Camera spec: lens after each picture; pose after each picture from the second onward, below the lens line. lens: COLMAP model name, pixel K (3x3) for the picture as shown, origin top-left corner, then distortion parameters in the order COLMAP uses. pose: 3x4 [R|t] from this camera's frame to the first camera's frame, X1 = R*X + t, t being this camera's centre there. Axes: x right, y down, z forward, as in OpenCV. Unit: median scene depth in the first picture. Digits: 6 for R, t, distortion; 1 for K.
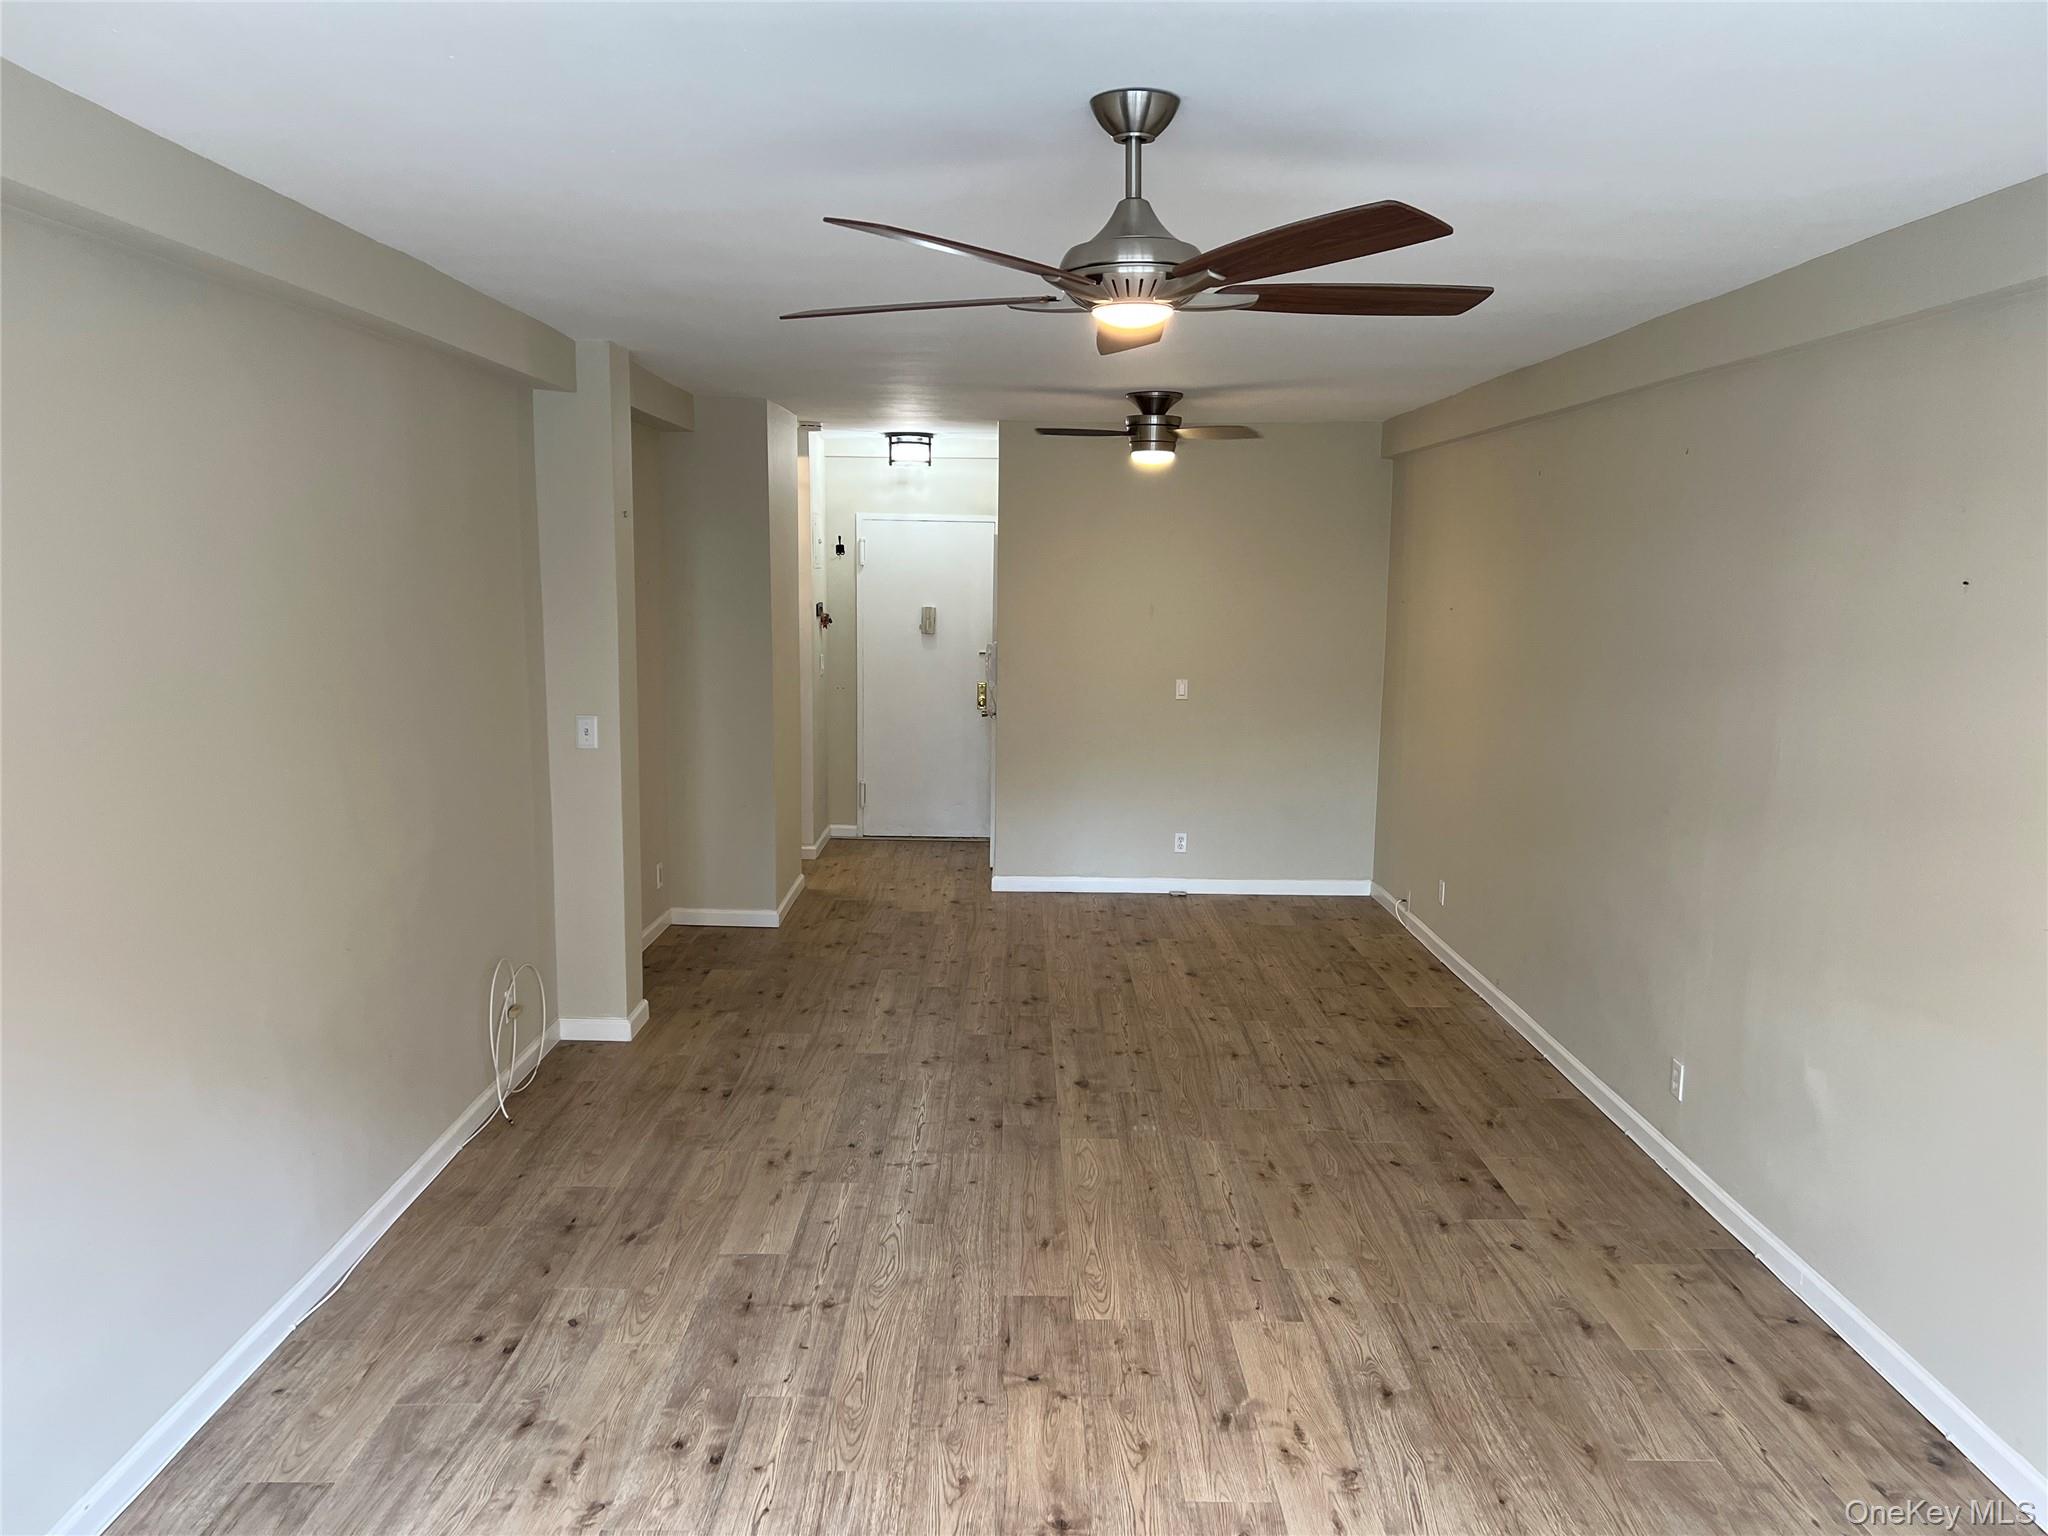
lens RADIAL K [[1556.9, 0, 1024.1], [0, 1556.9, 768.7], [0, 0, 1]] dist [0.001876, 0.000272]
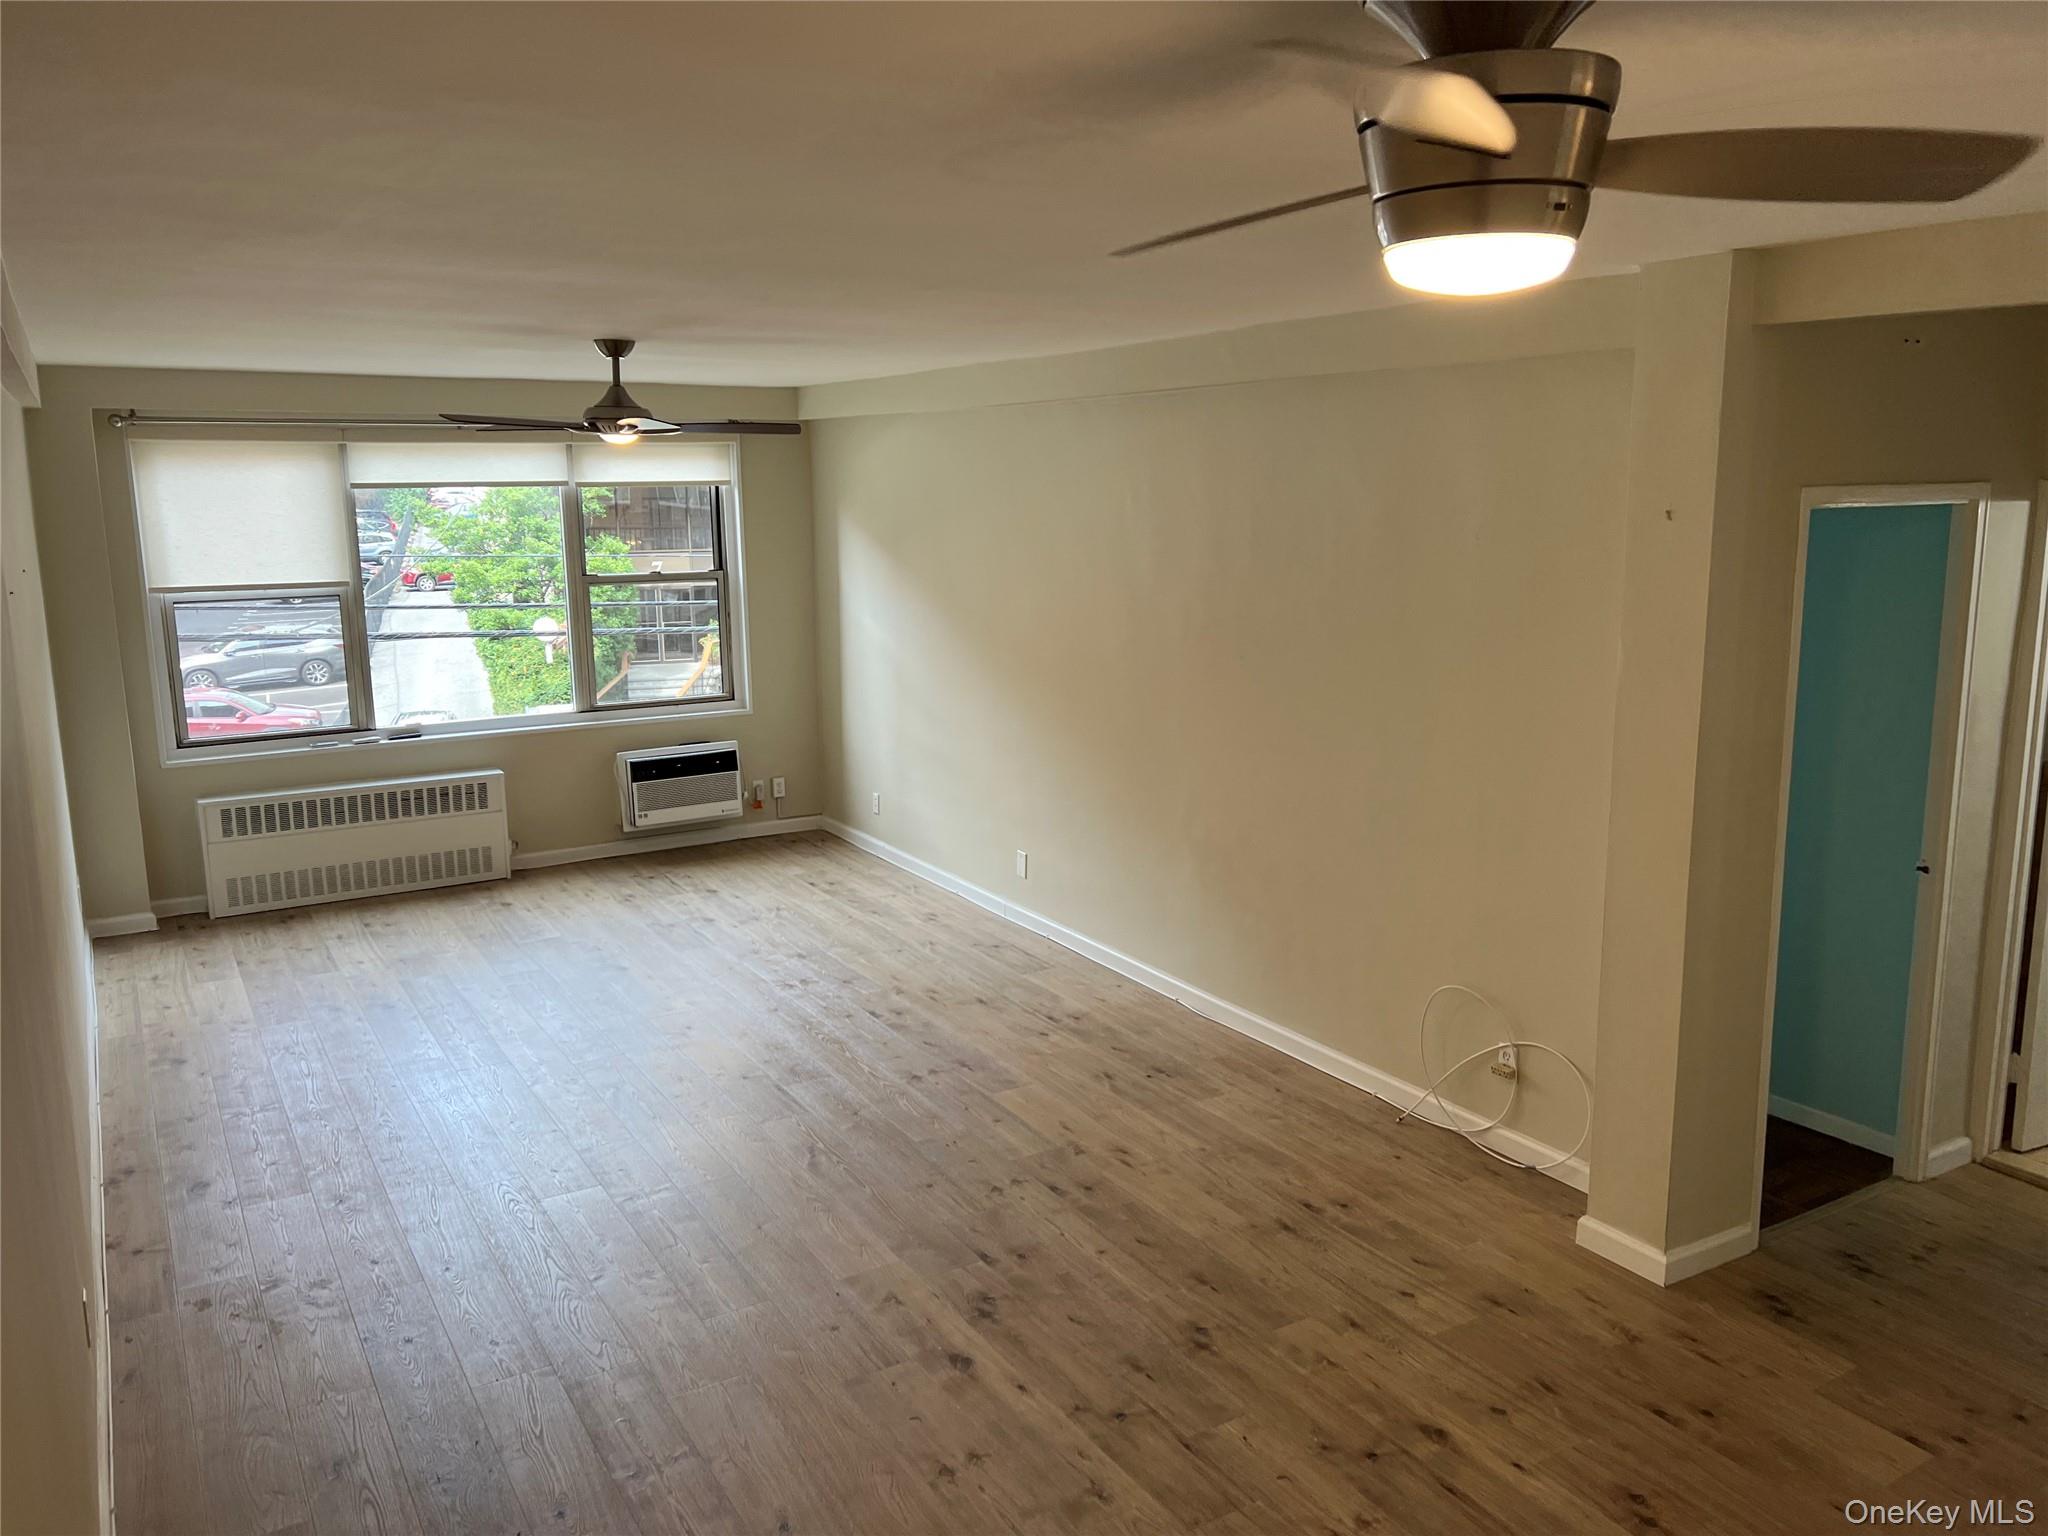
lens RADIAL K [[1556.9, 0, 1024.3], [0, 1556.9, 767.7], [0, 0, 1]] dist [0.001876, 0.000272]
pose [[-0.866988, 0.085868, -0.490874, 0.336681], [-0.068878, 0.954939, 0.288700, -0.249966], [0.493545, 0.284110, -0.822006, 1.561627]]
